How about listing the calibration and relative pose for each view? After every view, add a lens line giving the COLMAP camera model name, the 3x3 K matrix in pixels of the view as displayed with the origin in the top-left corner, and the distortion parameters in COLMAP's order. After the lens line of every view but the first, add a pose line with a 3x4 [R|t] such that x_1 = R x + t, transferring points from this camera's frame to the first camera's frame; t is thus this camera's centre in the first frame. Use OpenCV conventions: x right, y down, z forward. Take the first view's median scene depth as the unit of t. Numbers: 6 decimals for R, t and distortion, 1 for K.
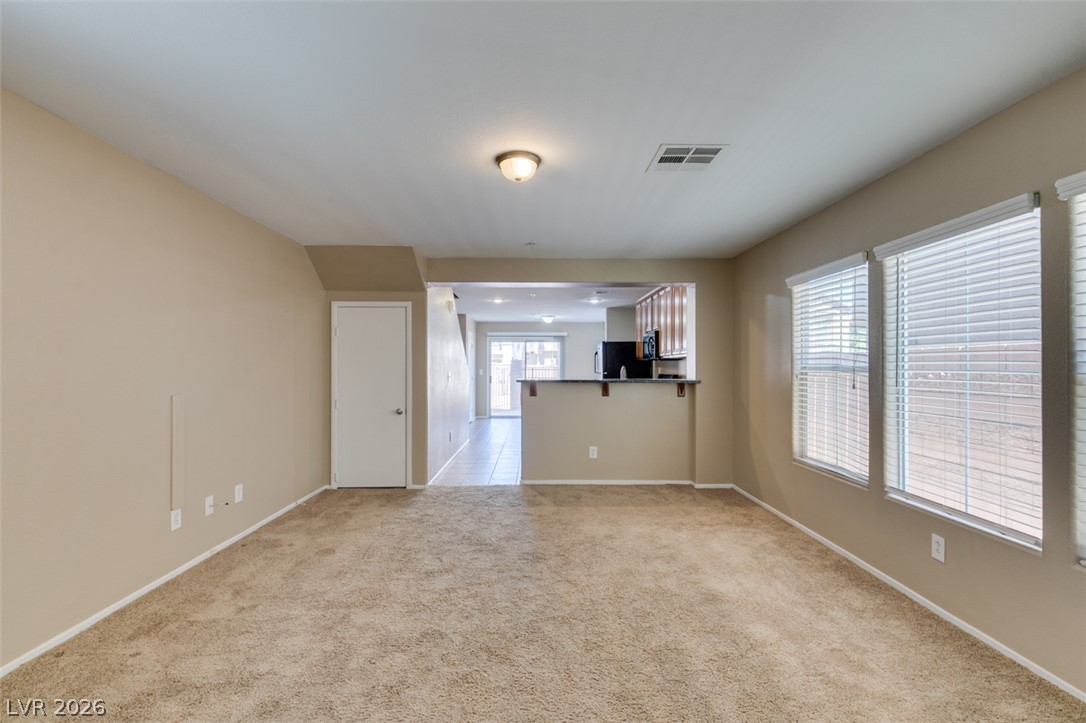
lens RADIAL K [[486.8, 0, 542.8], [0, 486.8, 363.2], [0, 0, 1]] dist [0.005633, -0.001861]
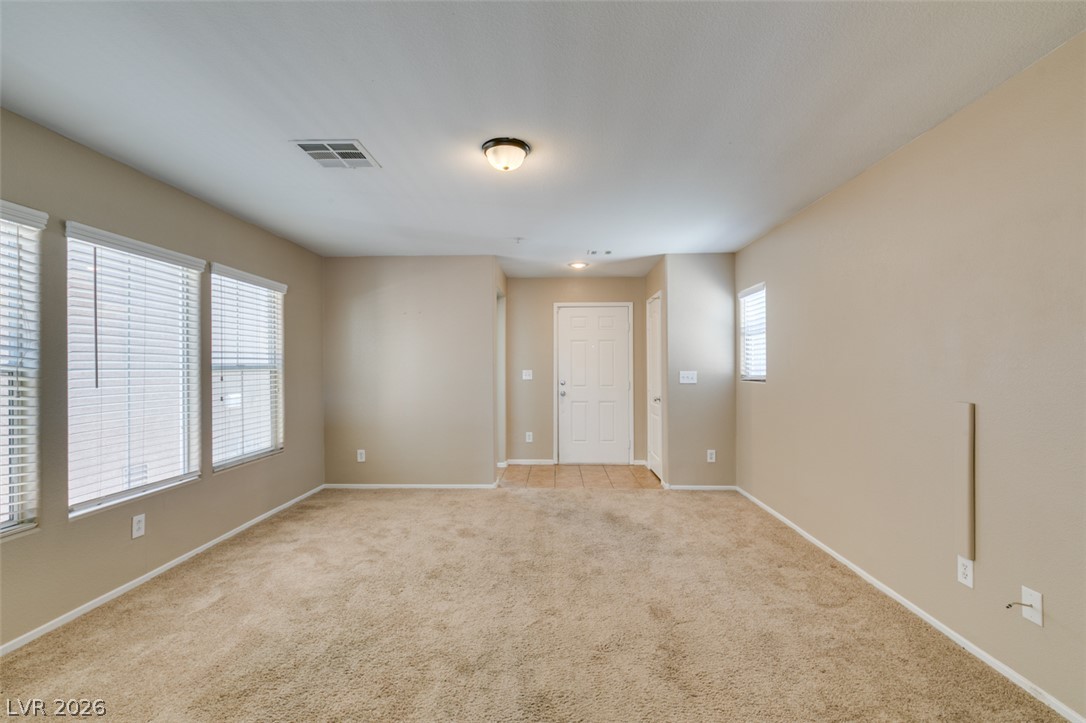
lens RADIAL K [[486.8, 0, 539.1], [0, 486.8, 360.4], [0, 0, 1]] dist [0.005633, -0.001861]
pose [[-0.998497, 0.002681, 0.054736, -0.117000], [0.001572, 0.999793, -0.020292, 0.012497], [-0.054779, -0.020175, -0.998295, 1.363550]]
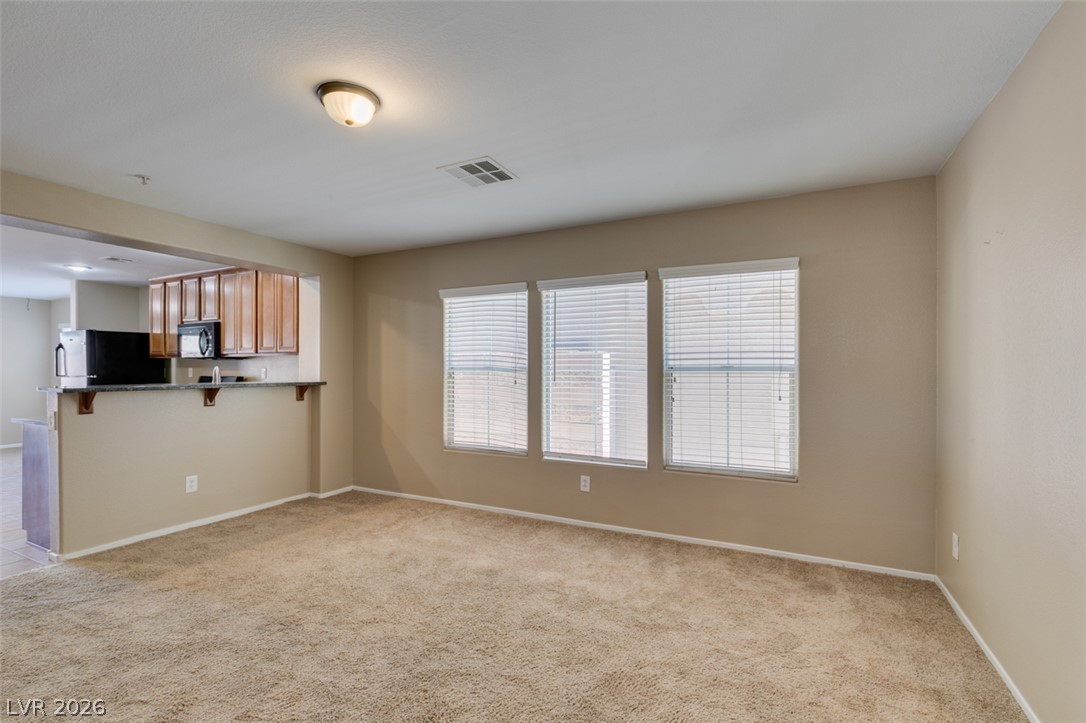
lens RADIAL K [[486.8, 0, 543.7], [0, 486.8, 369.2], [0, 0, 1]] dist [0.005633, -0.001861]
pose [[0.465959, -0.001992, 0.884804, -0.410678], [-0.007461, 0.999953, 0.006181, 0.002644], [-0.884775, -0.009481, 0.465923, 0.258572]]
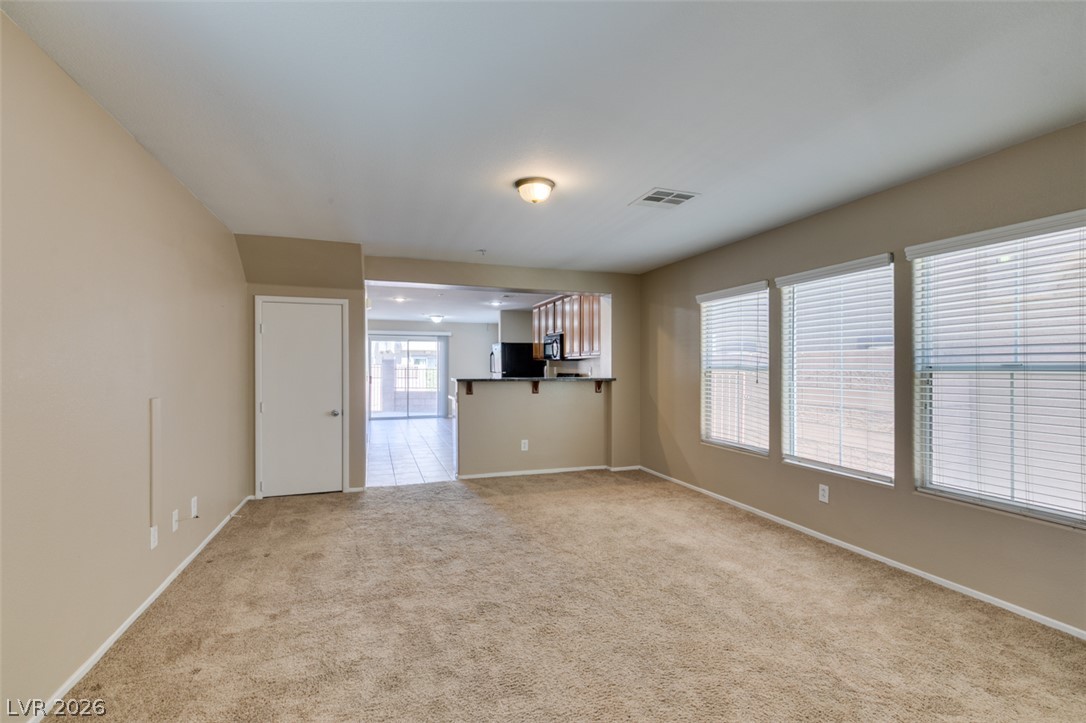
lens RADIAL K [[486.8, 0, 543.7], [0, 486.8, 365.0], [0, 0, 1]] dist [0.005633, -0.001861]
pose [[0.948913, 0.000389, 0.315538, -0.272272], [-0.001841, 0.999989, 0.004302, -0.001070], [-0.315532, -0.004663, 0.948903, -0.059994]]
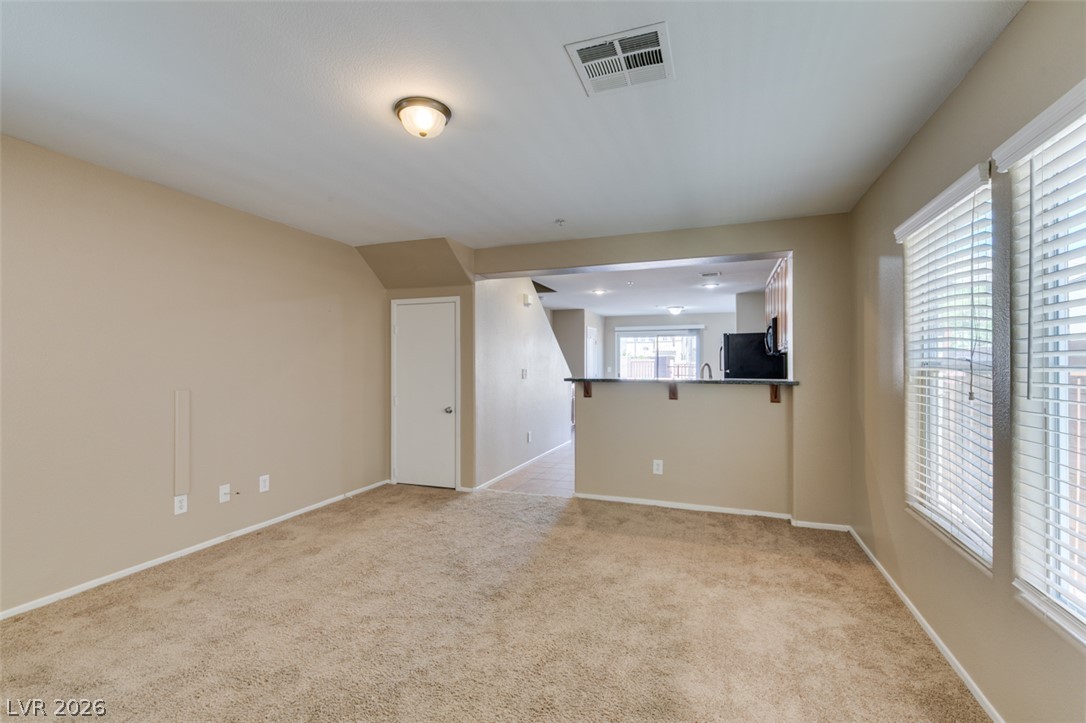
lens RADIAL K [[486.8, 0, 541.8], [0, 486.8, 362.0], [0, 0, 1]] dist [0.005633, -0.001861]
pose [[0.931345, -0.003370, -0.364122, 0.303498], [0.004648, 0.999986, 0.002633, 0.002466], [0.364108, -0.004144, 0.931347, 0.216401]]
